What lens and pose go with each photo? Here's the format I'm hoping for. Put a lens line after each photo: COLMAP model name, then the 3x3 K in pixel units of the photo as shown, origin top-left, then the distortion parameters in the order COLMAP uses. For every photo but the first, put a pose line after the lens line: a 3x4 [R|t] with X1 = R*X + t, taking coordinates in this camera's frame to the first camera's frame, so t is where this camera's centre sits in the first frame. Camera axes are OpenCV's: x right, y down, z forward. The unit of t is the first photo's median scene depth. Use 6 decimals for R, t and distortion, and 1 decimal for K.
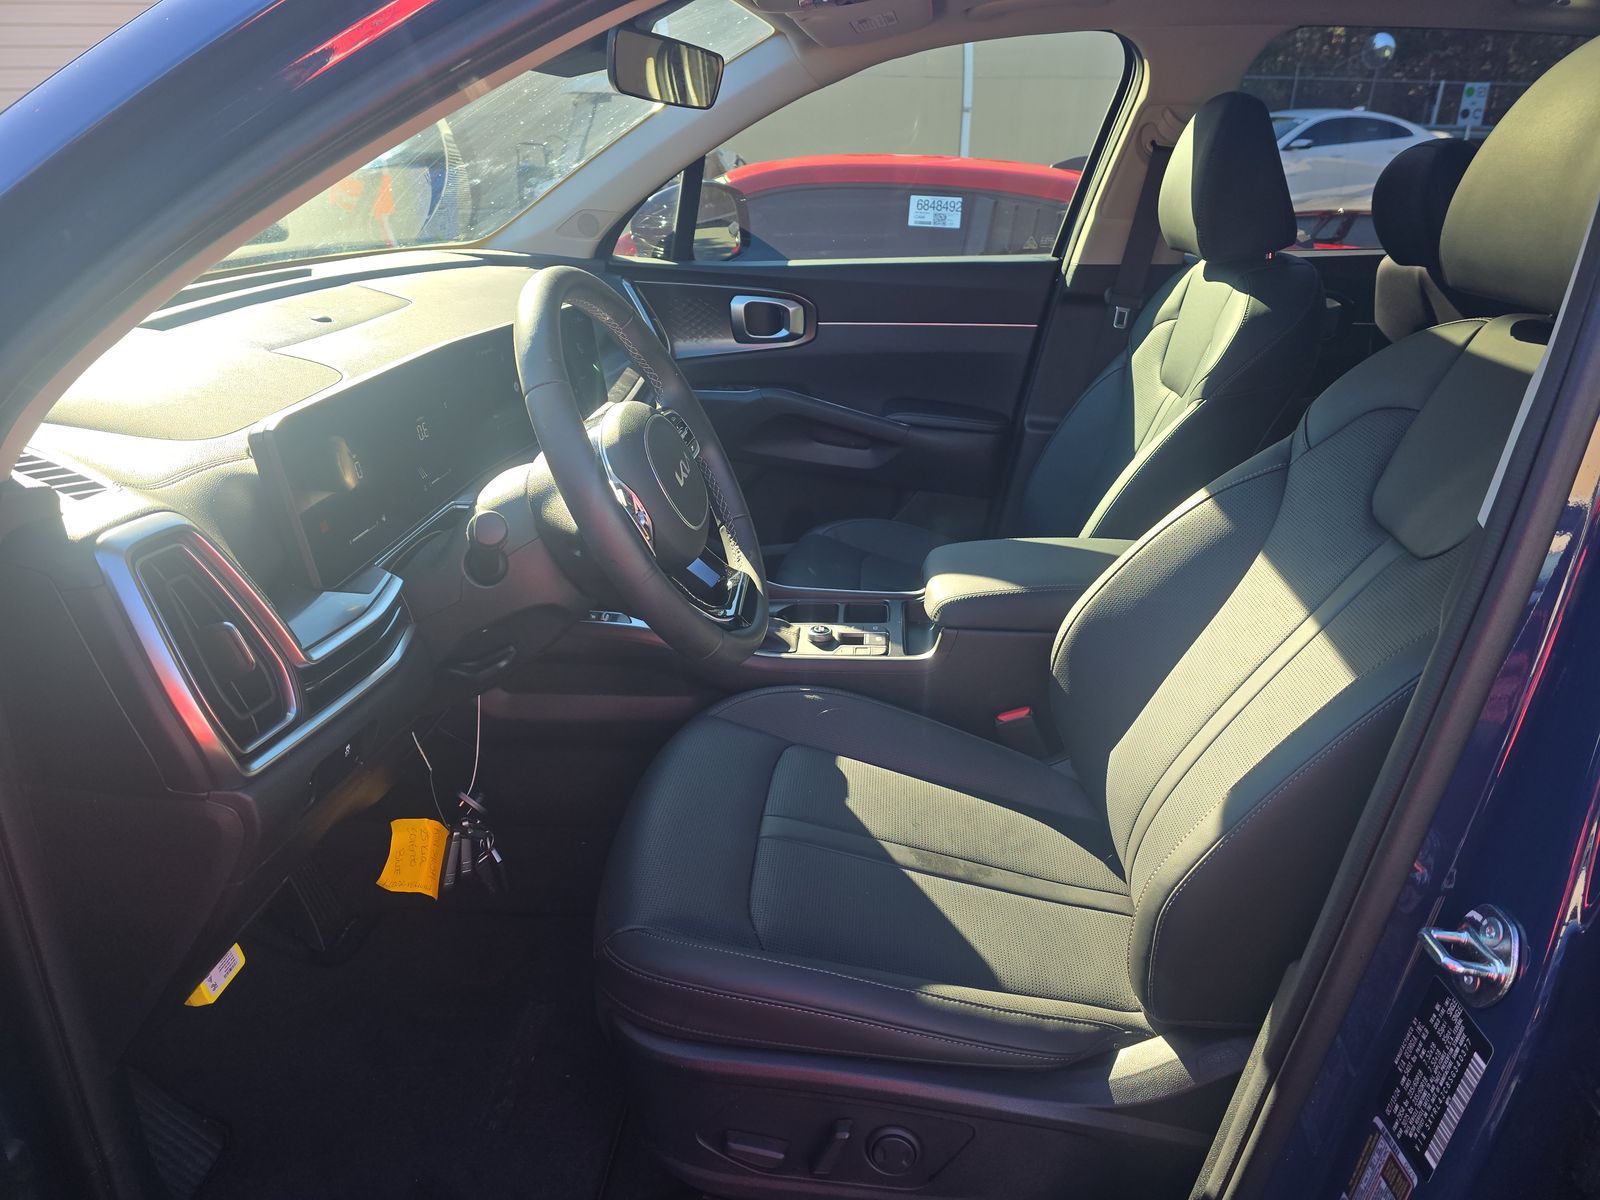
lens RADIAL K [[1131.7, 0, 800.0], [0, 1131.7, 600.0], [0, 0, 1]] dist [0.045495, -0.003195]
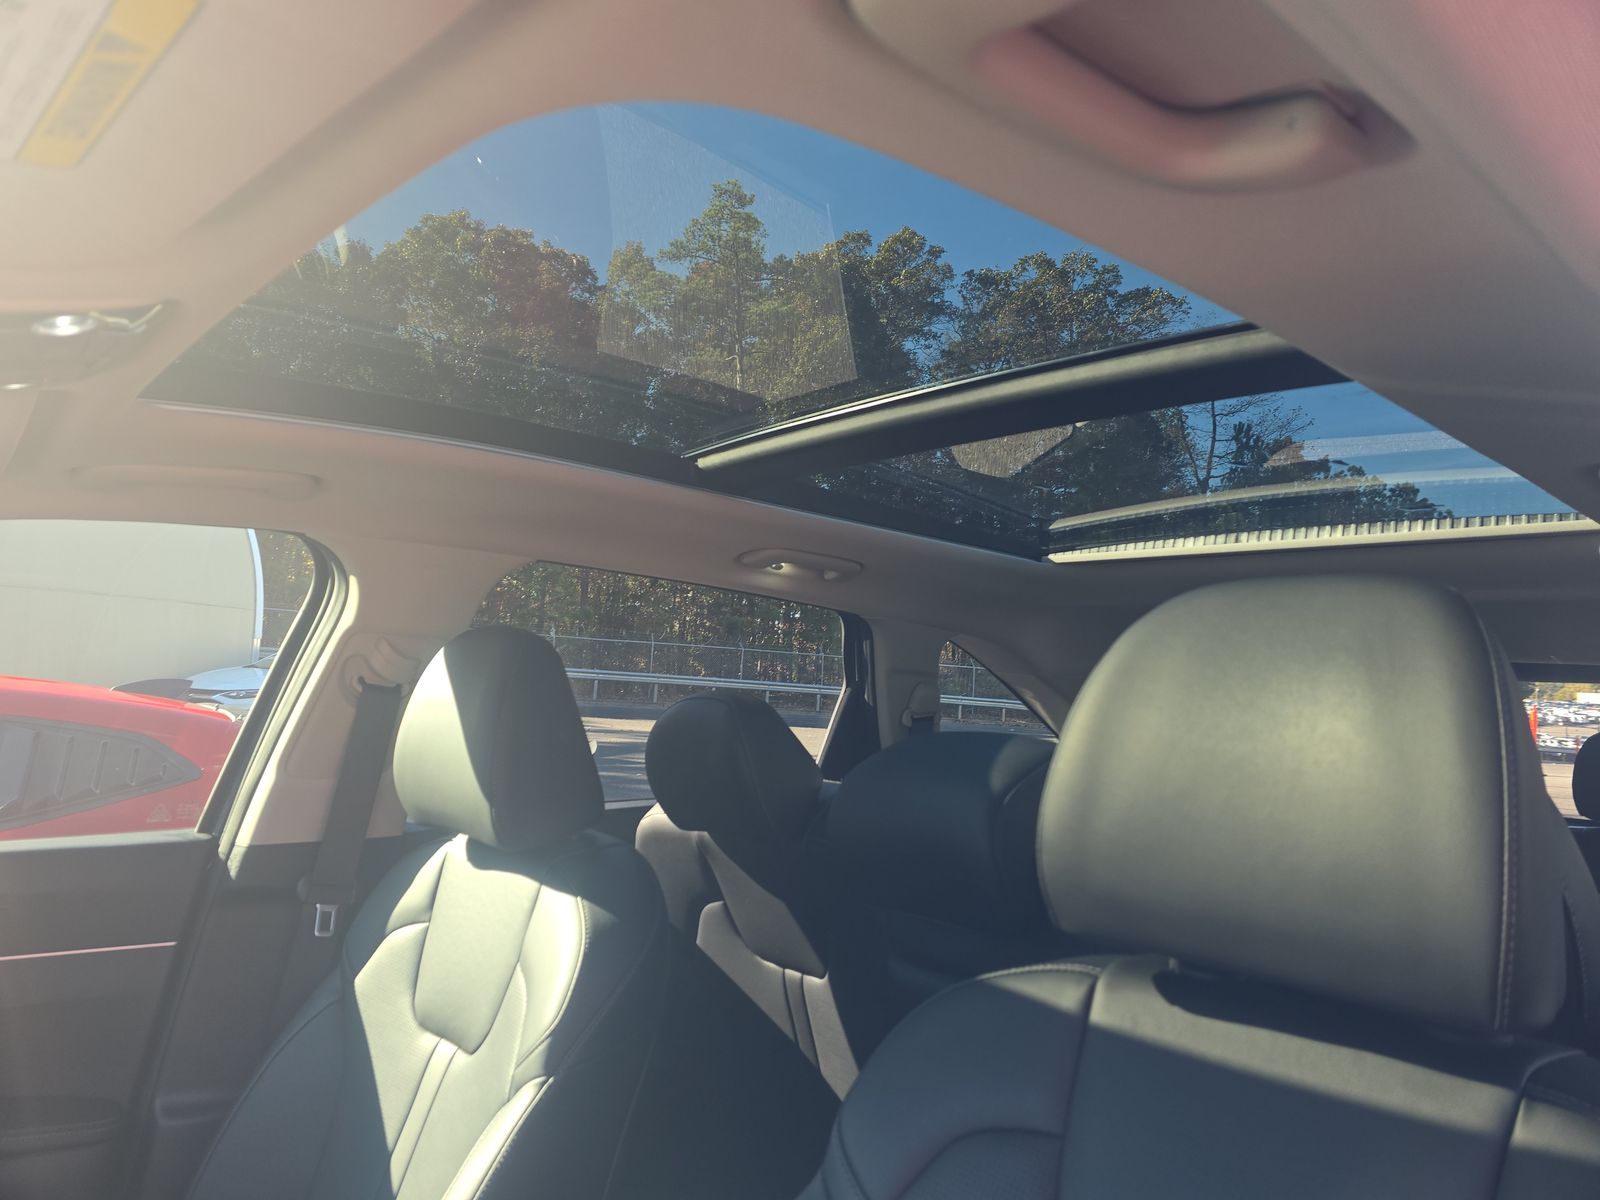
lens RADIAL K [[1131.7, 0, 800.0], [0, 1131.7, 600.0], [0, 0, 1]] dist [0.045495, -0.003195]
pose [[0.728742, 0.078308, 0.680296, 0.014174], [0.222552, 0.912429, -0.343429, -0.136840], [-0.647615, 0.401672, 0.647498, 0.334505]]
